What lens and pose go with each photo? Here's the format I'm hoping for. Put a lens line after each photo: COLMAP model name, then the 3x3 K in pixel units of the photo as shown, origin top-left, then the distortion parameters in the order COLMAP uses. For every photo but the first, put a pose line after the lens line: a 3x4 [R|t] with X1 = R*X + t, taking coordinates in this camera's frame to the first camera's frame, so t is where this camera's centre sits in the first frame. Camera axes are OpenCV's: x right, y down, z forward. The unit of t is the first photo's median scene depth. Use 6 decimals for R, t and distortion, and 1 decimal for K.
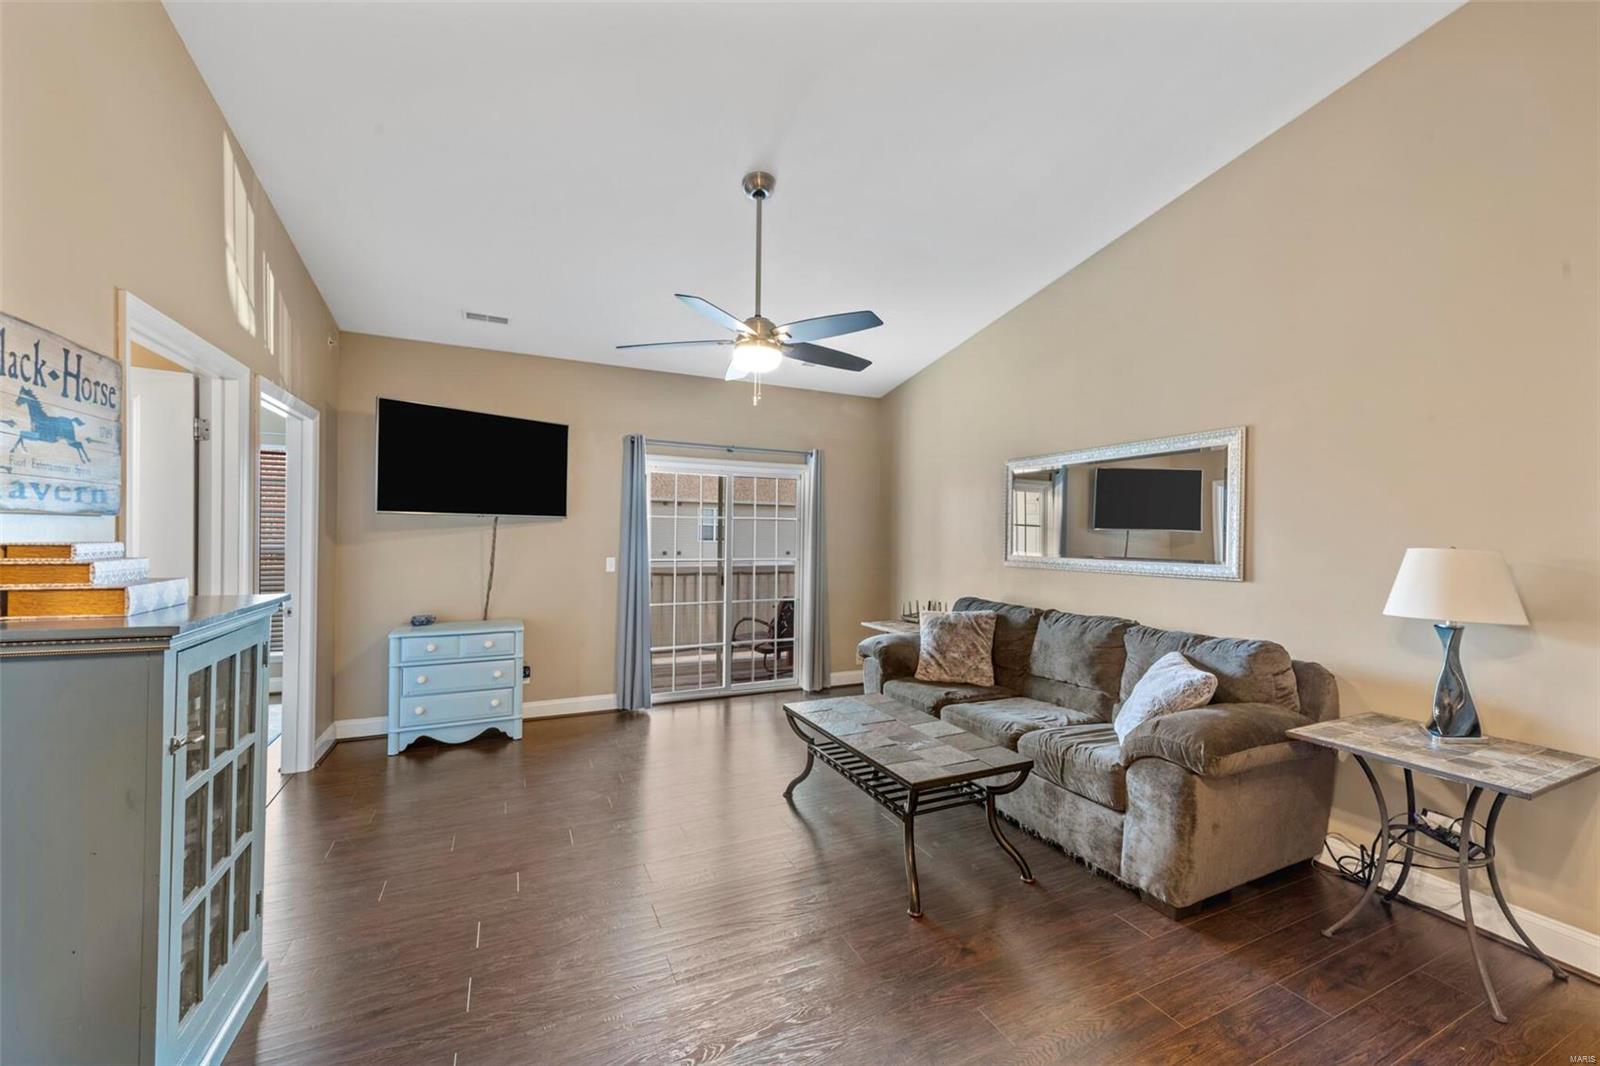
lens RADIAL K [[632.7, 0, 808.5], [0, 632.7, 534.6], [0, 0, 1]] dist [0.016764, -0.004500]
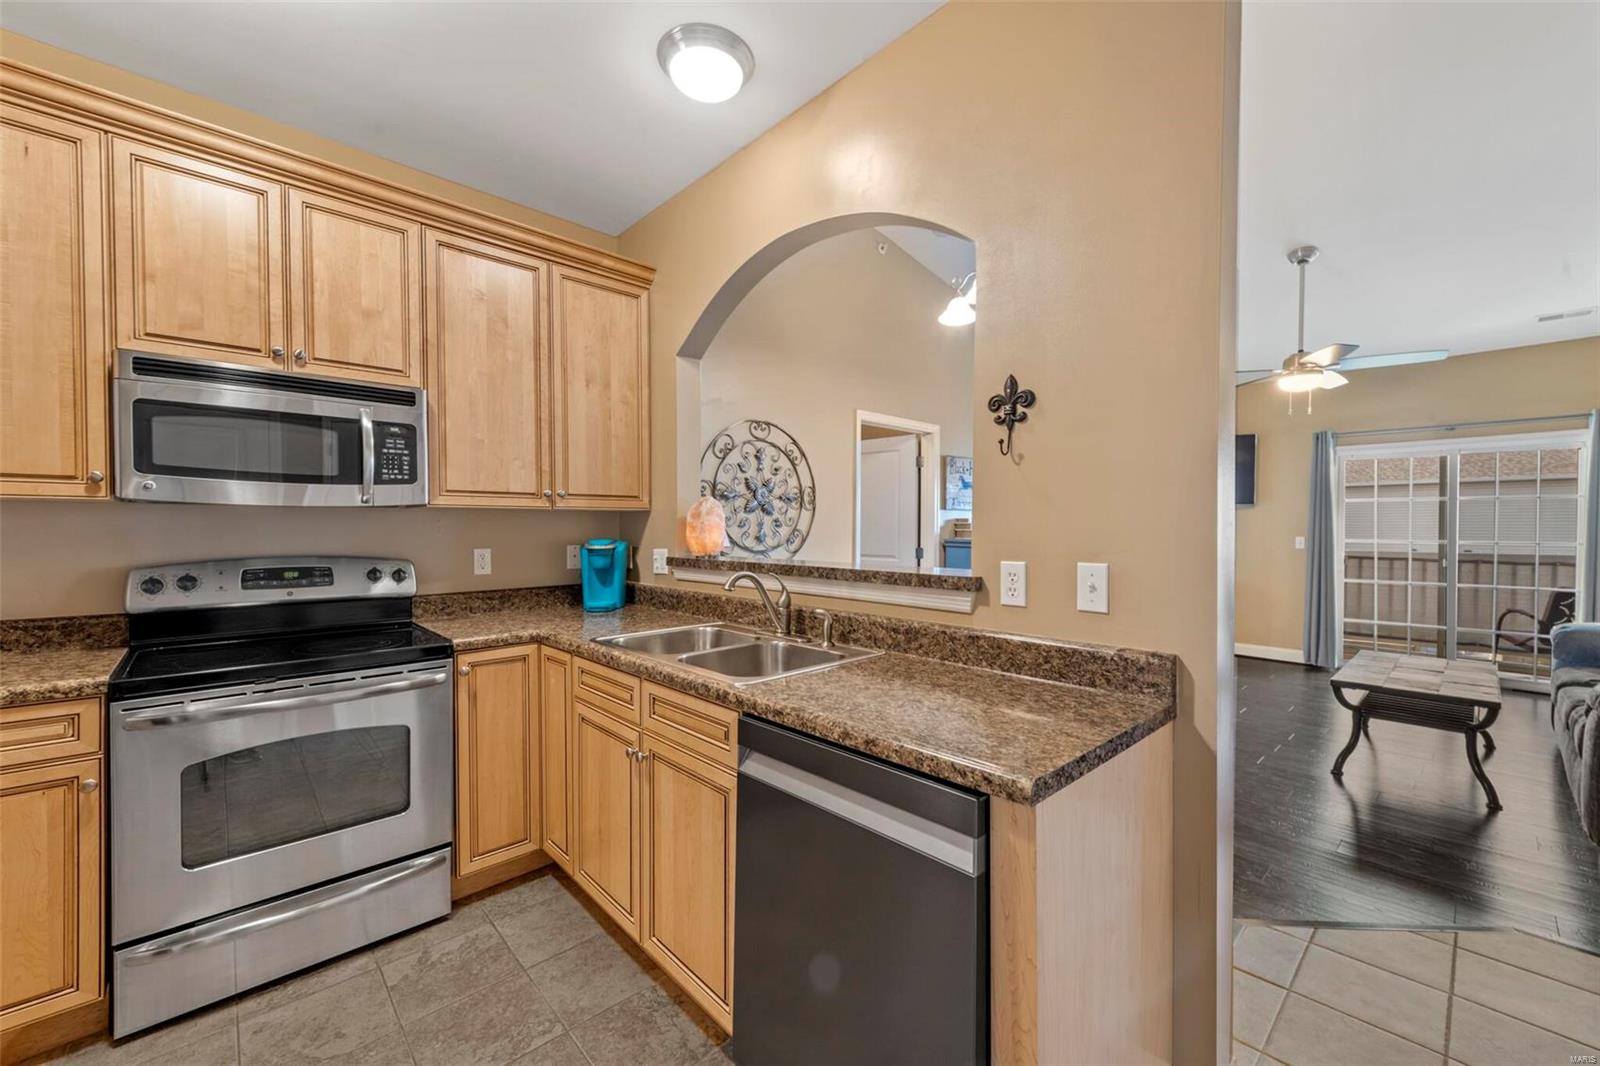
lens RADIAL K [[632.7, 0, 797.9], [0, 632.7, 535.2], [0, 0, 1]] dist [0.016764, -0.004500]
pose [[0.302051, -0.000369, -0.953292, 0.723489], [0.002218, 0.999997, 0.000316, 0.039679], [0.953289, -0.002210, 0.302051, -0.361395]]
